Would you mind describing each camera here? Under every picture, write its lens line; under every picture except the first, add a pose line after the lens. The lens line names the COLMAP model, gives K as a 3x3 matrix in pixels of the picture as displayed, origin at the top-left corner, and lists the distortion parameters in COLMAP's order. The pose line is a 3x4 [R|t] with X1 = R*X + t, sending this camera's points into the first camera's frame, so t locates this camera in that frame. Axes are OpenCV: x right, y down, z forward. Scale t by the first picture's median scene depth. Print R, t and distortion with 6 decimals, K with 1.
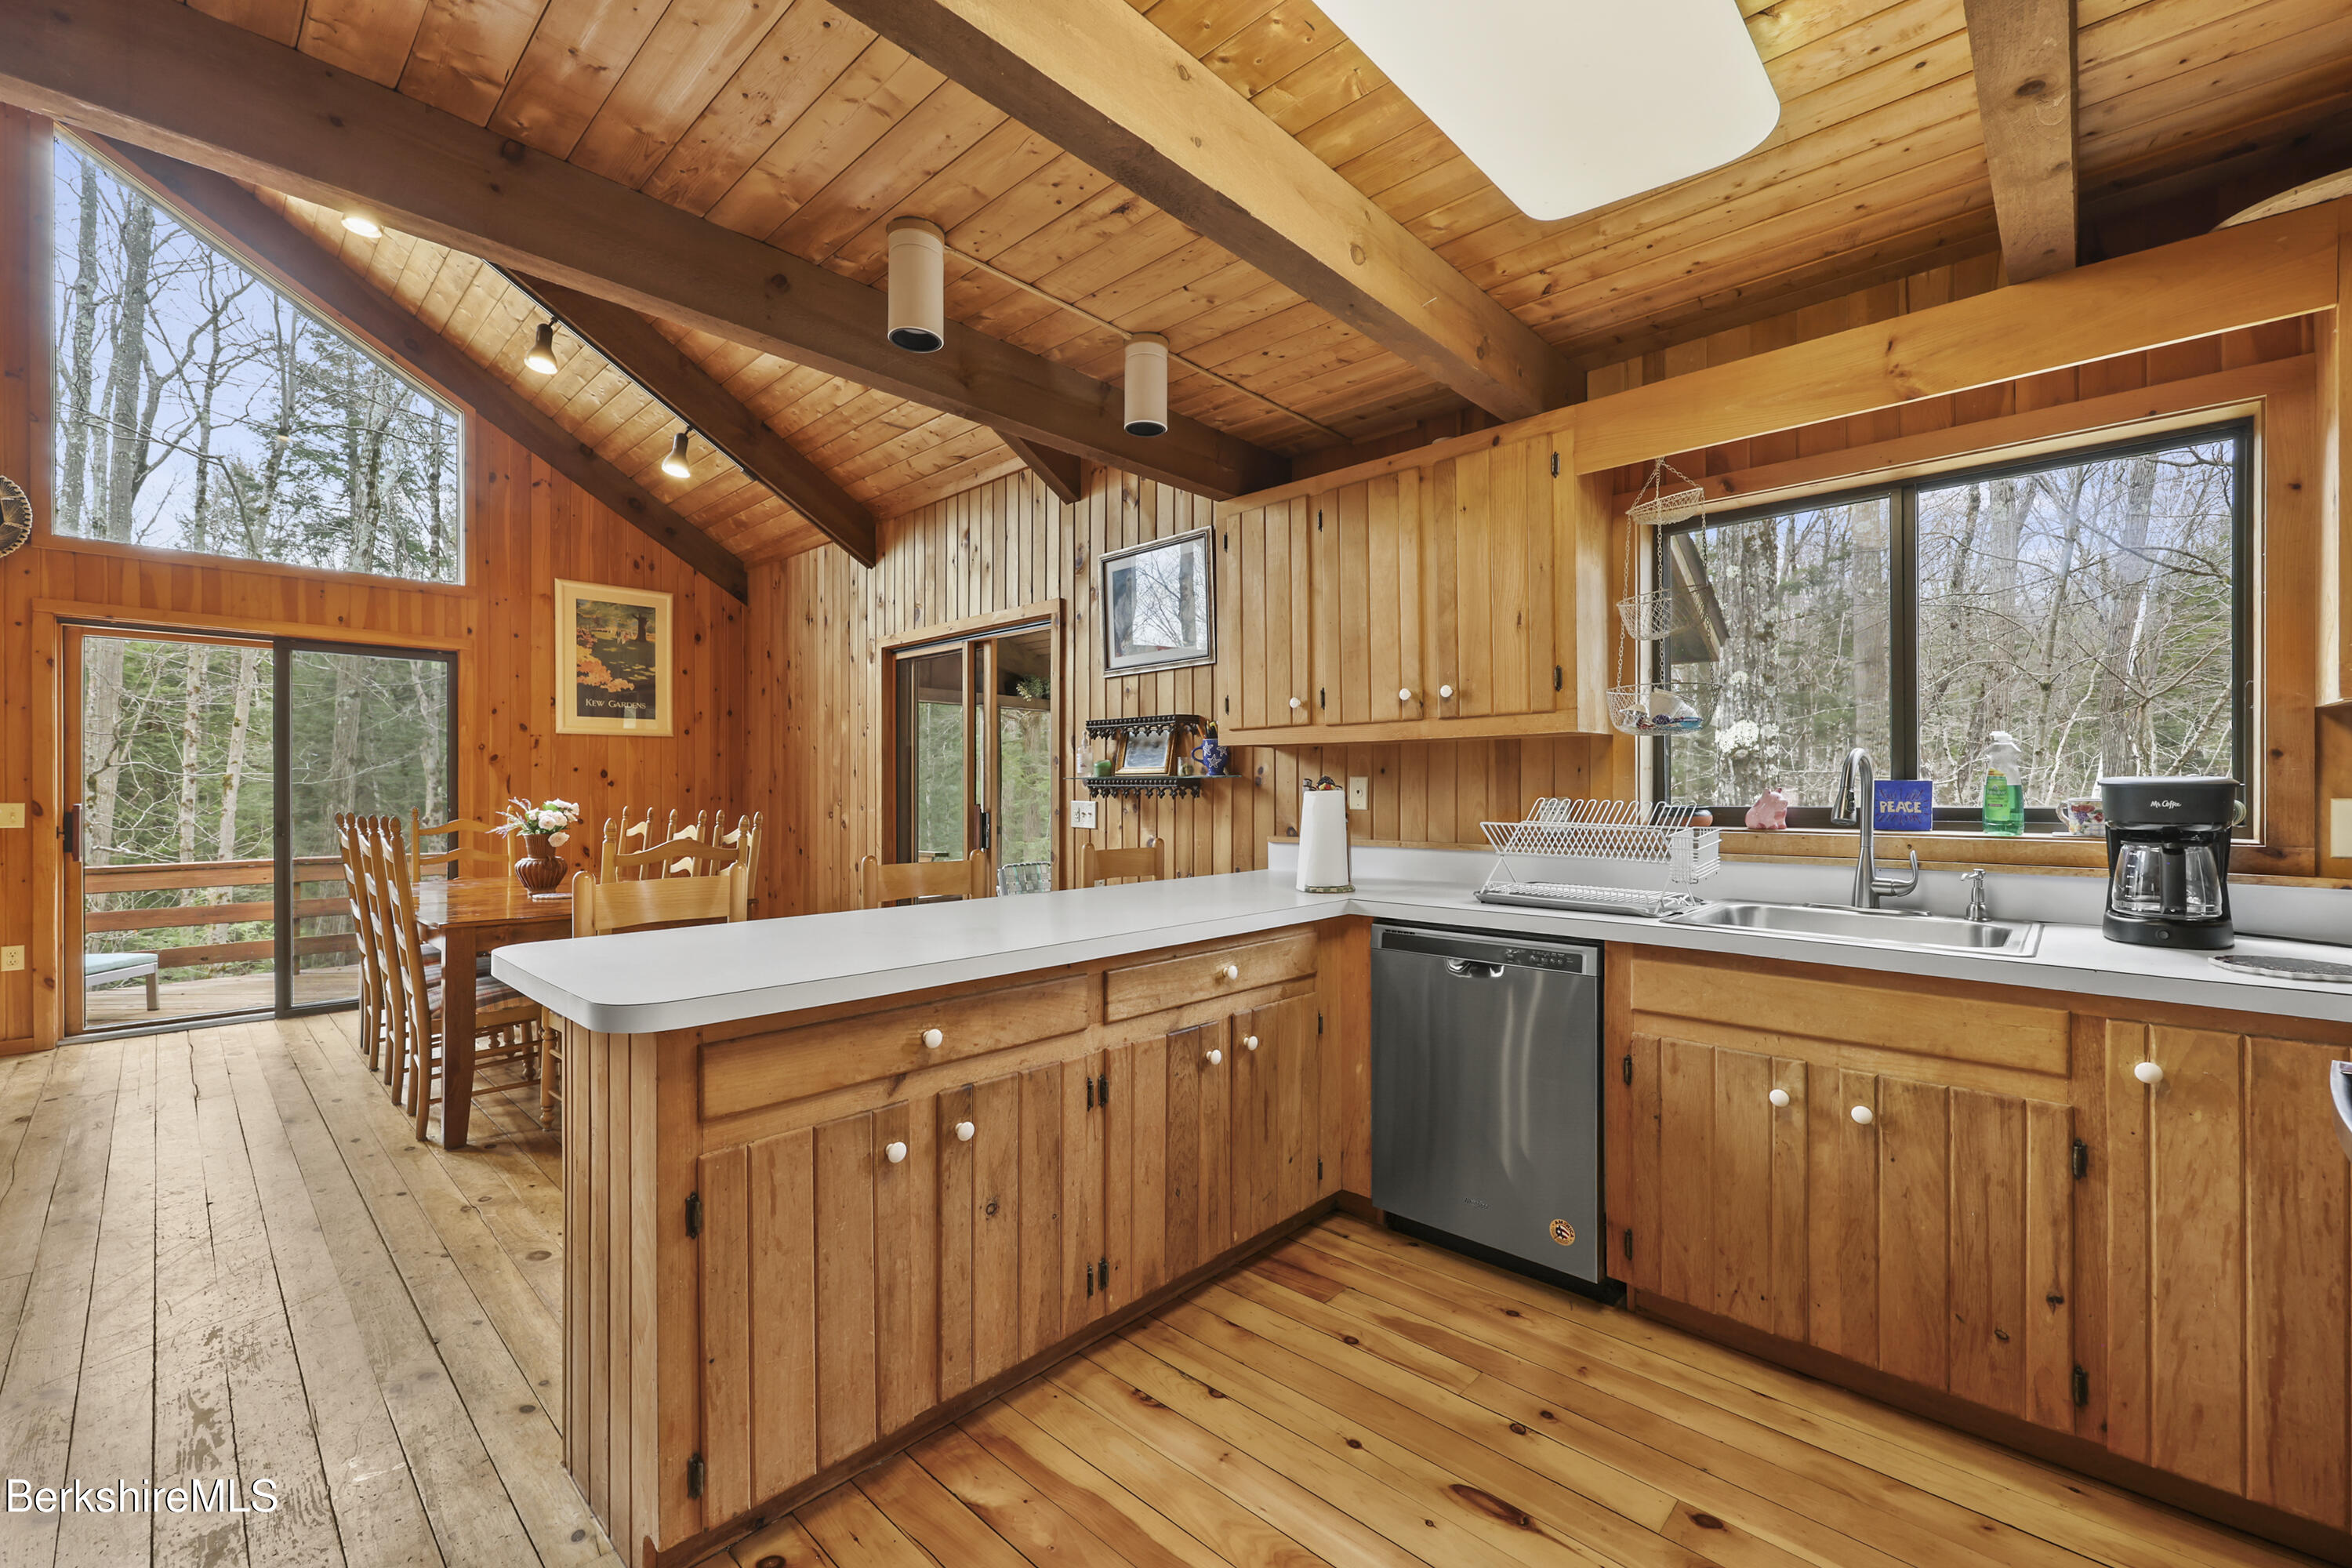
lens RADIAL K [[963.3, 0, 1177.9], [0, 963.3, 790.8], [0, 0, 1]] dist [-0.001025, 0.000521]
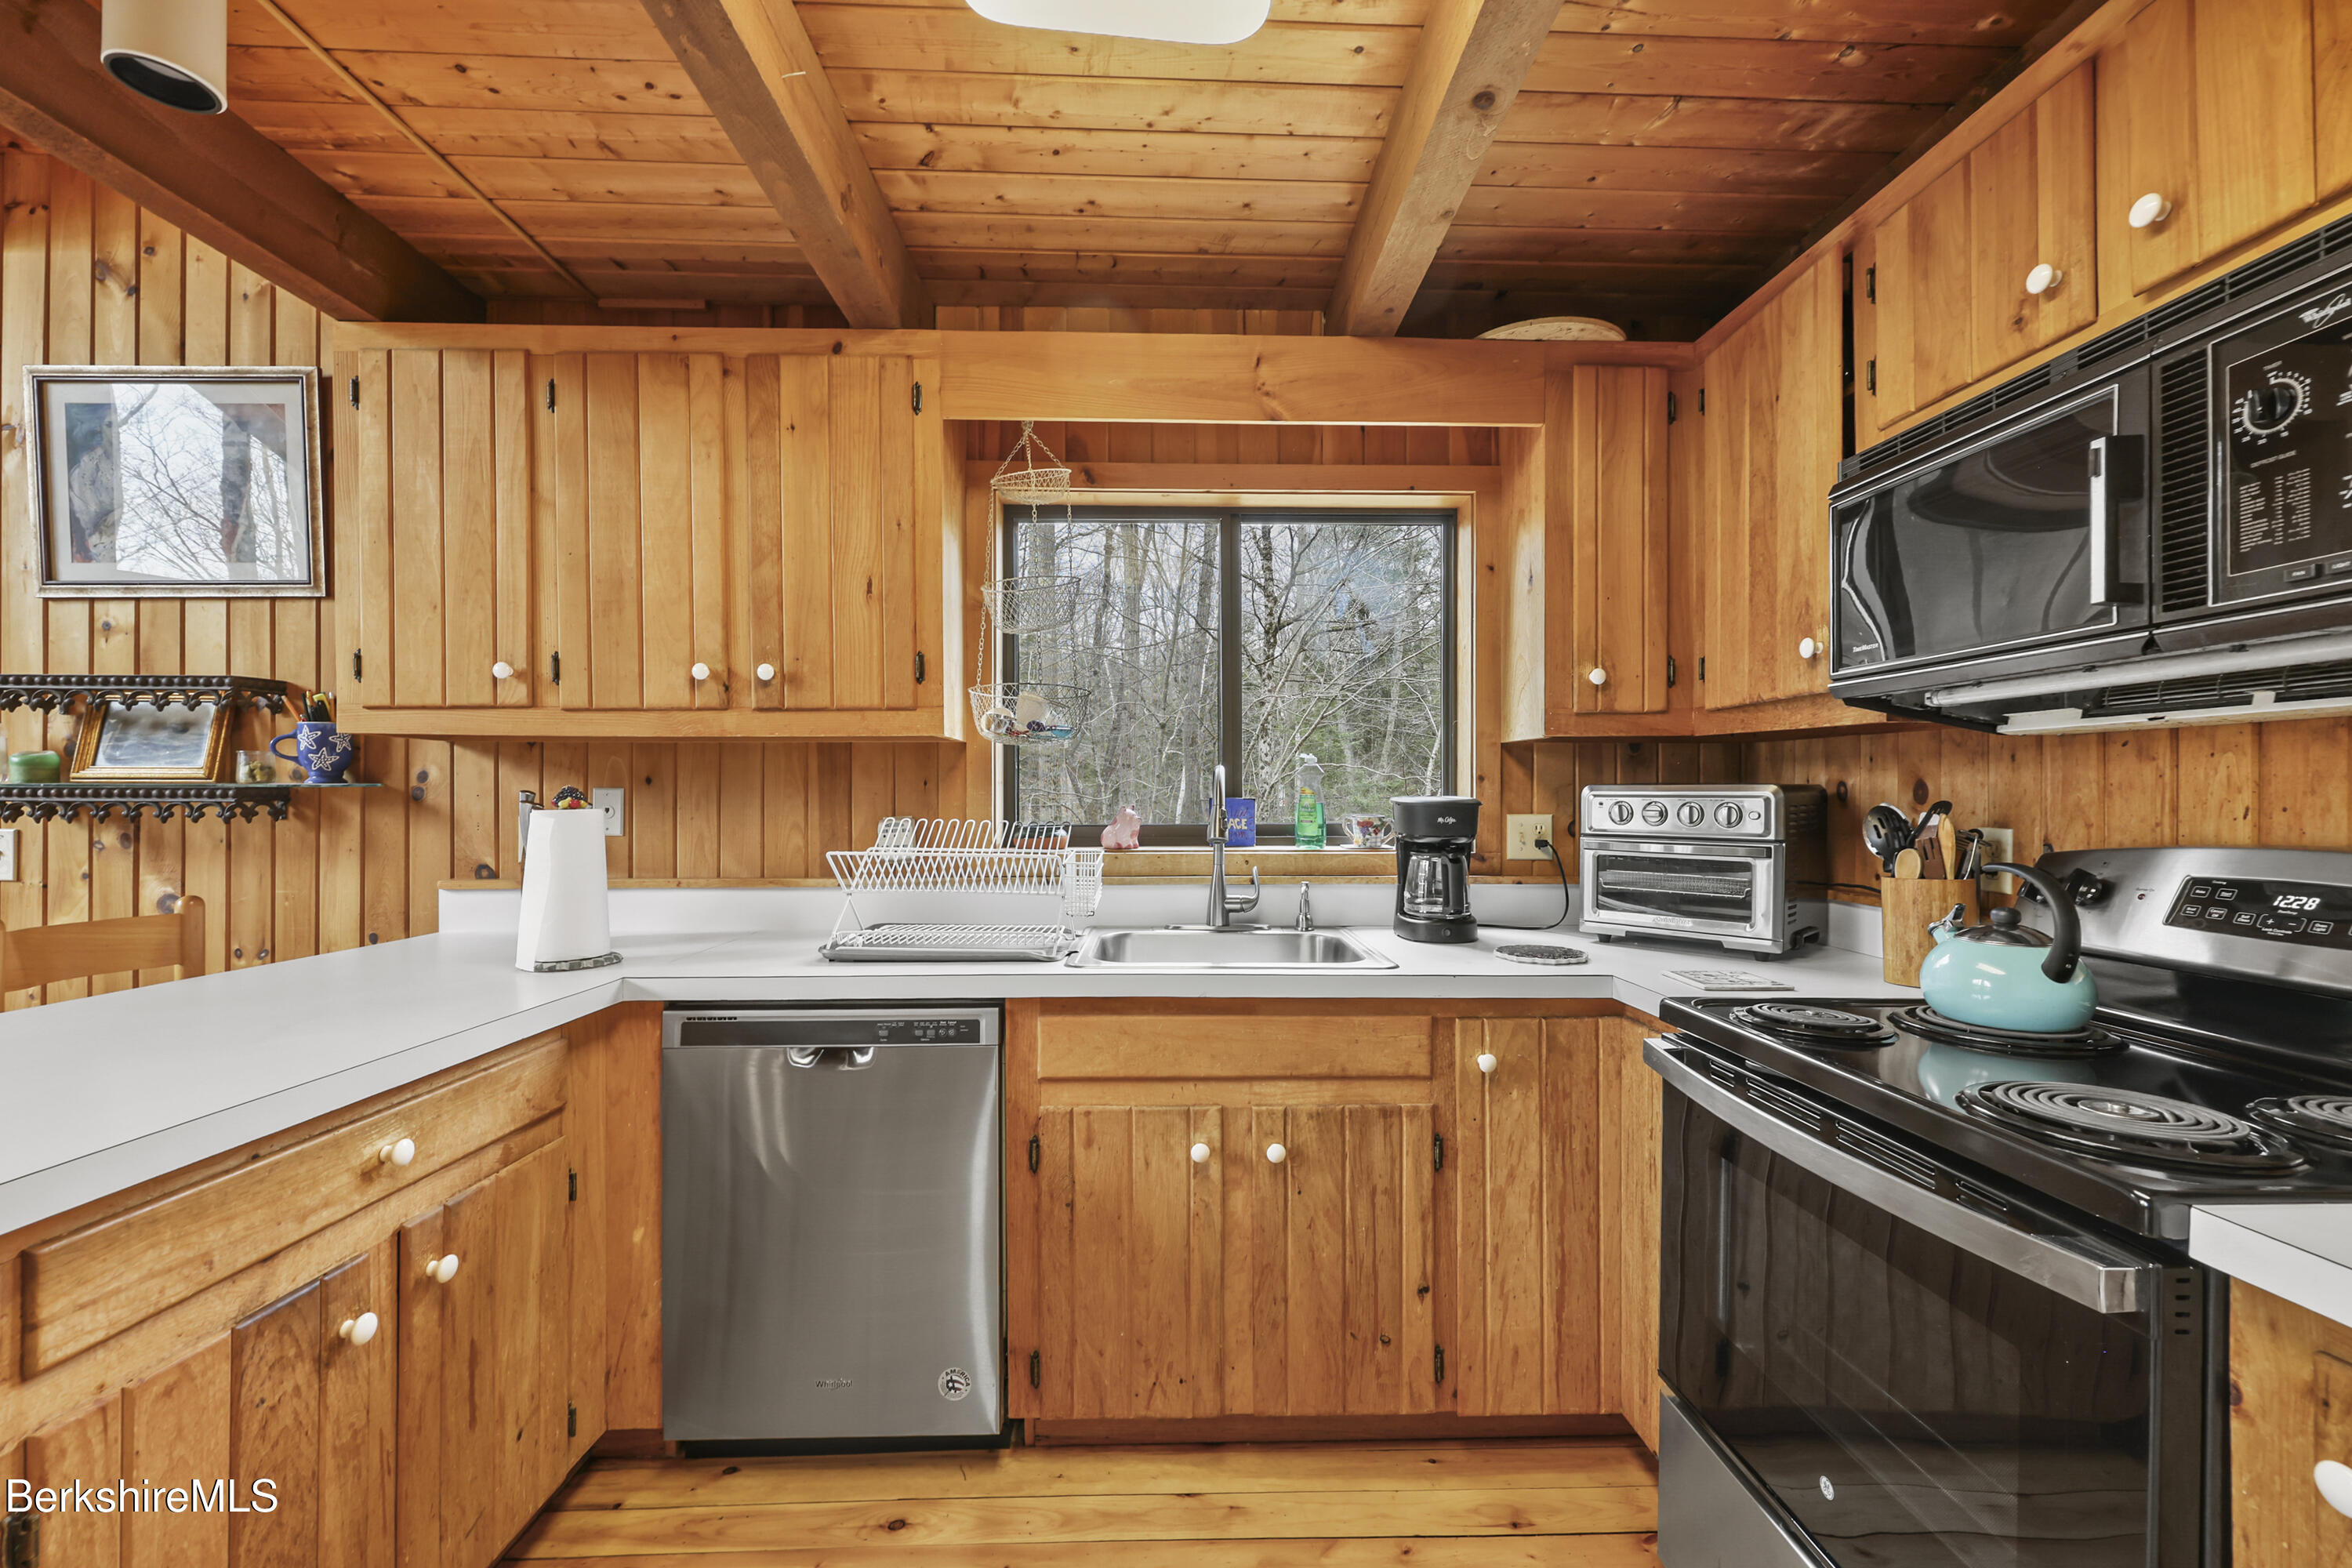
lens RADIAL K [[963.3, 0, 1187.0], [0, 963.3, 797.5], [0, 0, 1]] dist [-0.001025, 0.000521]
pose [[0.701568, 0.002372, 0.712599, -0.014253], [0.000975, 0.999990, -0.004288, -0.004755], [-0.712602, 0.003703, 0.701559, 0.234078]]
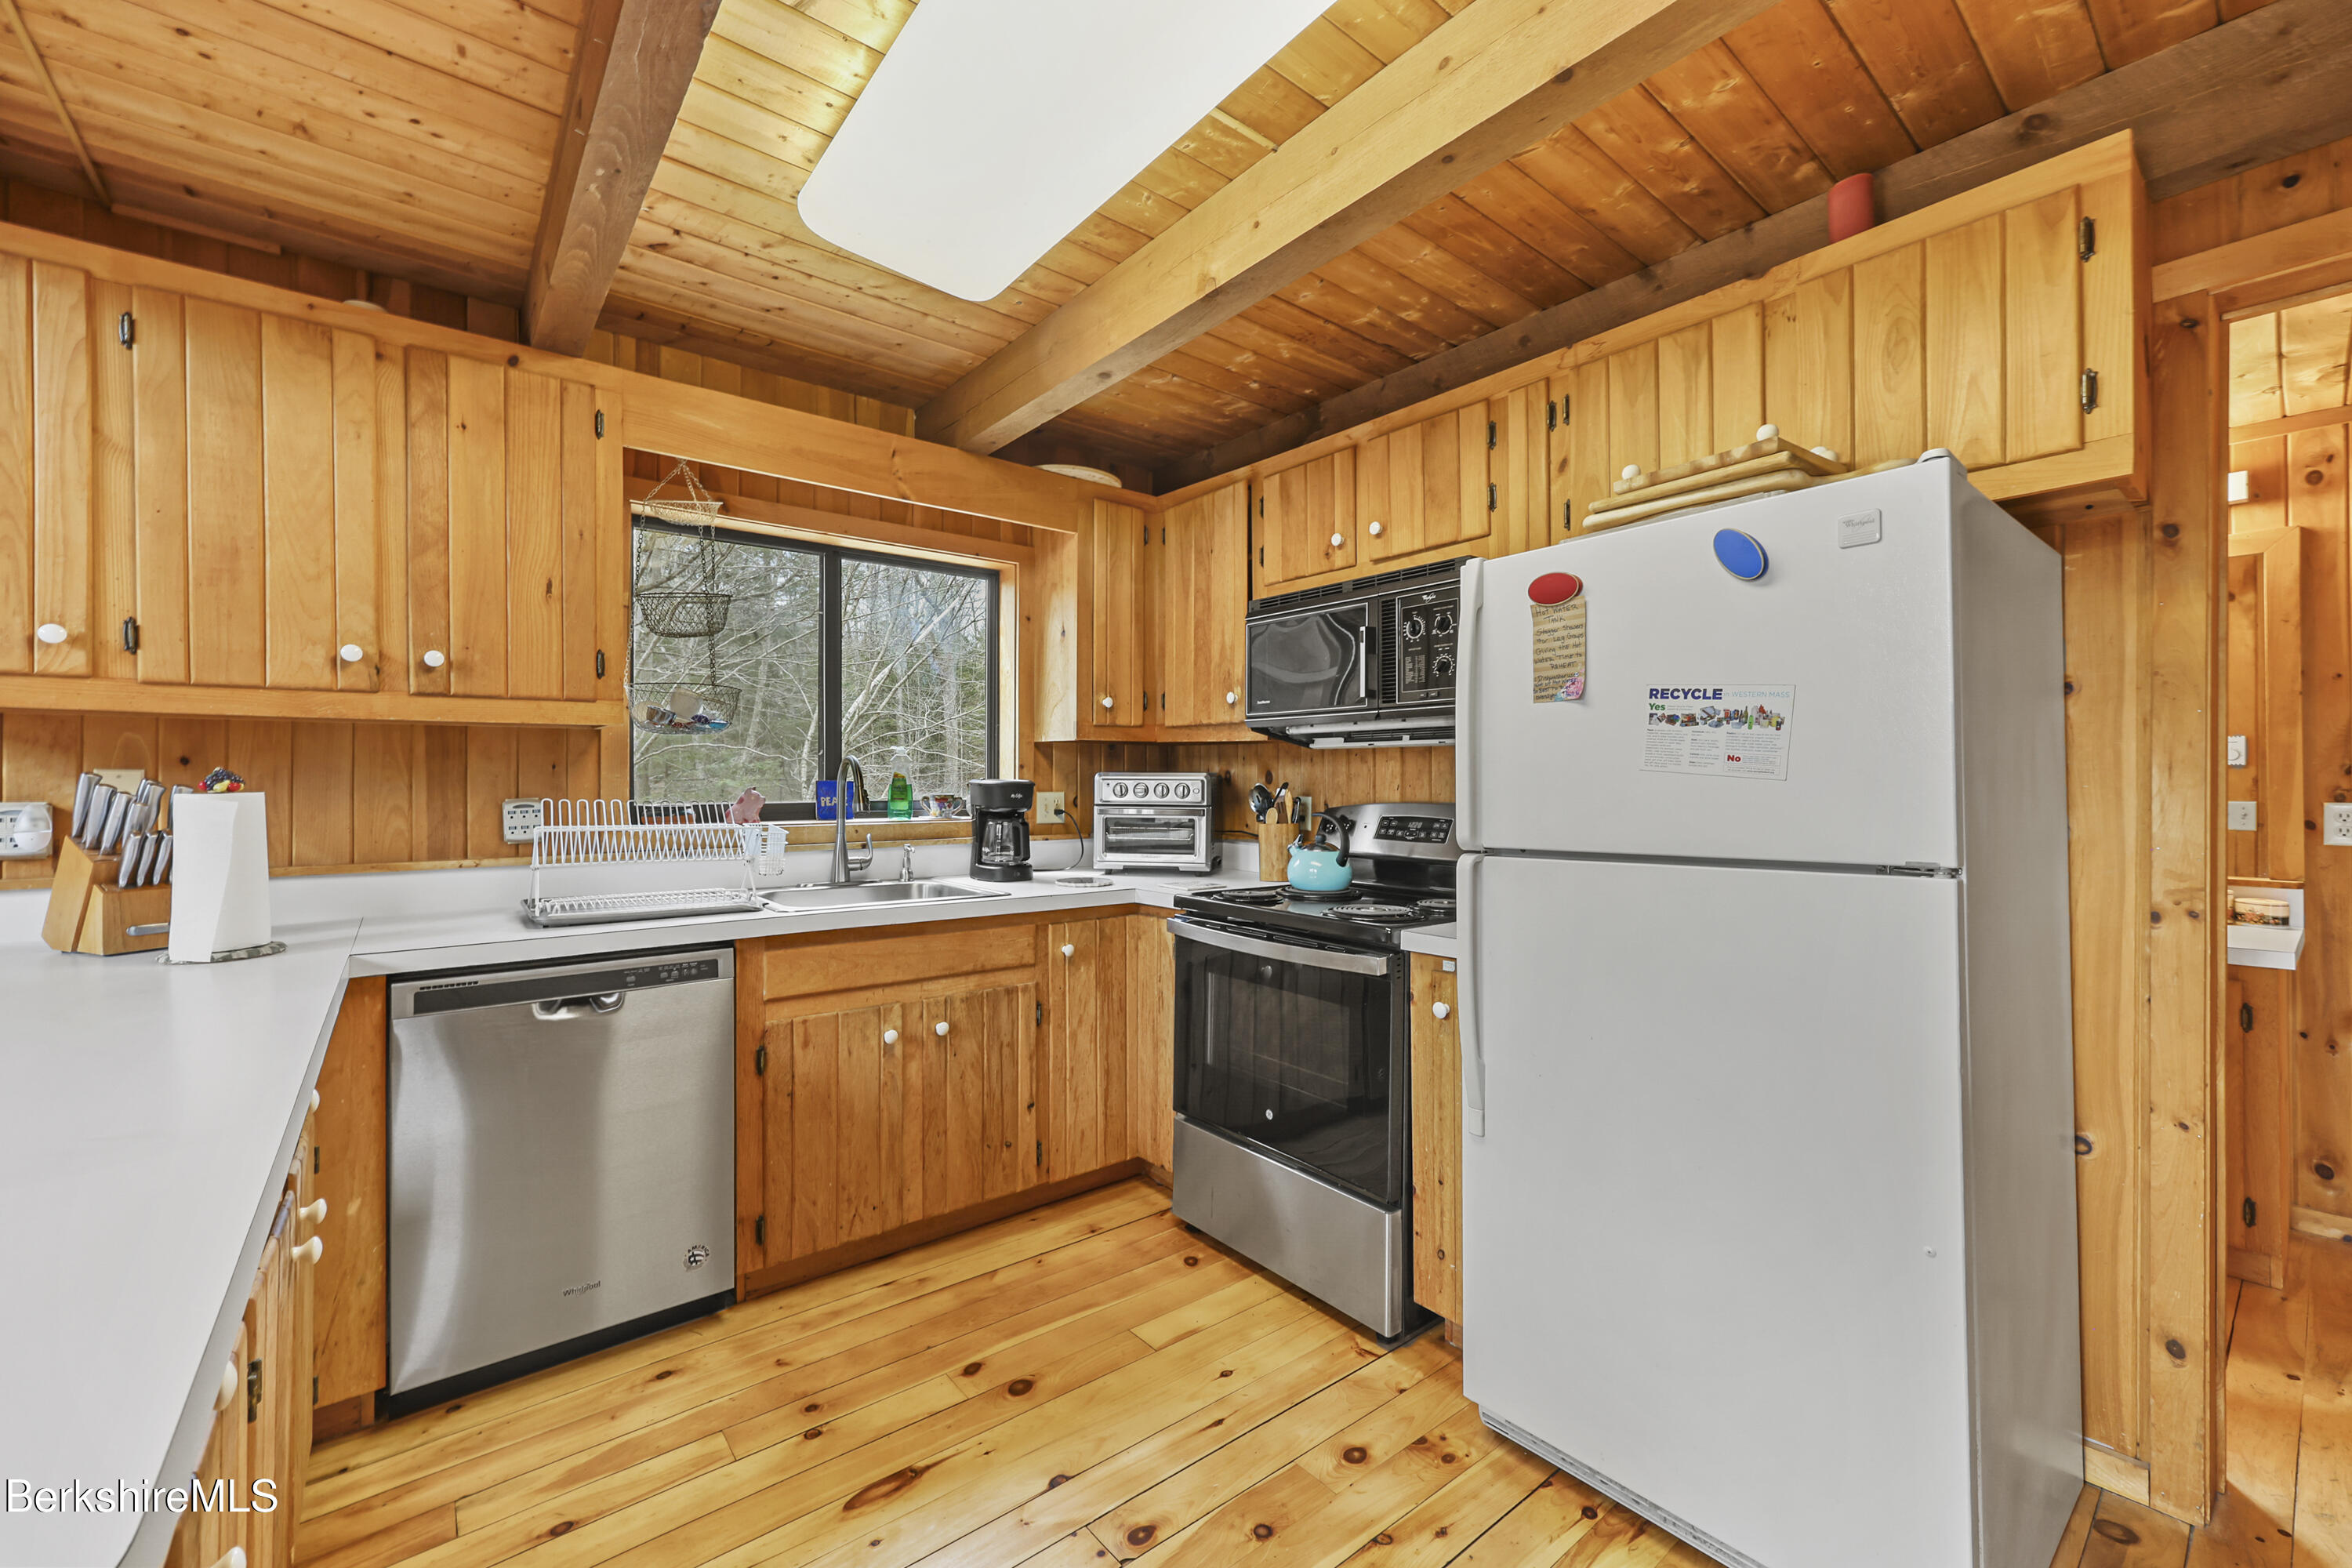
lens RADIAL K [[963.3, 0, 1183.2], [0, 963.3, 774.9], [0, 0, 1]] dist [-0.001025, 0.000521]
pose [[0.121731, 0.007734, 0.992533, -0.347830], [0.003009, 0.999962, -0.008161, -0.004538], [-0.992559, 0.003980, 0.121703, 0.292794]]
